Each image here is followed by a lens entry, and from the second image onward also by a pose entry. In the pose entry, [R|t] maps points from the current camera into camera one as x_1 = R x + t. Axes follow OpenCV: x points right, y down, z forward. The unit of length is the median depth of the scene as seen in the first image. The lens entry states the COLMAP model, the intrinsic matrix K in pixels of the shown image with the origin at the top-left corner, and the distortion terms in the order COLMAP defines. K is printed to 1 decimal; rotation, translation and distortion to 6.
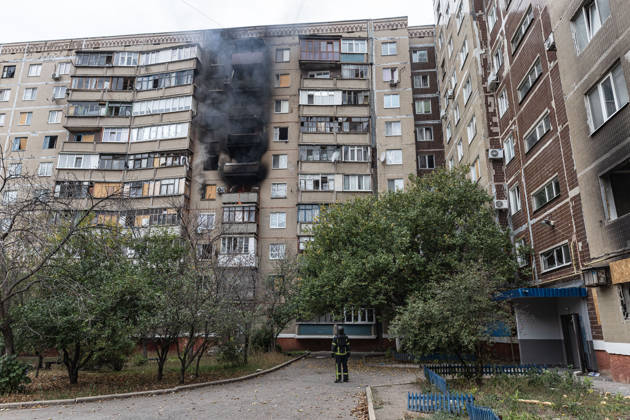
lens RADIAL K [[447.9, 0, 315.0], [0, 447.9, 210.0], [0, 0, 1]] dist [0.003430, -0.001512]
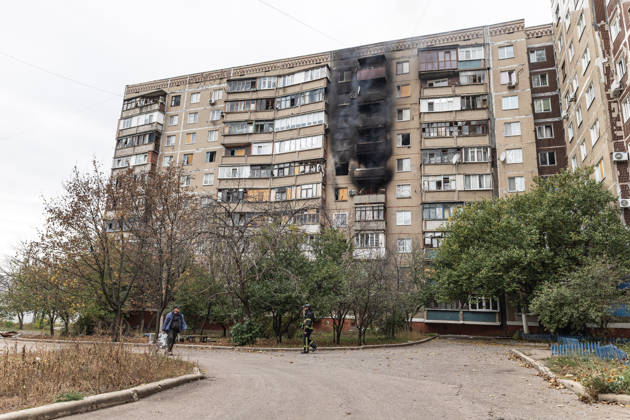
lens RADIAL K [[447.9, 0, 315.0], [0, 447.9, 210.0], [0, 0, 1]] dist [0.003430, -0.001512]
pose [[0.974700, -0.022688, -0.222363, -0.048526], [0.026731, 0.999527, 0.015190, -0.019220], [0.221913, -0.020750, 0.974846, -0.138924]]
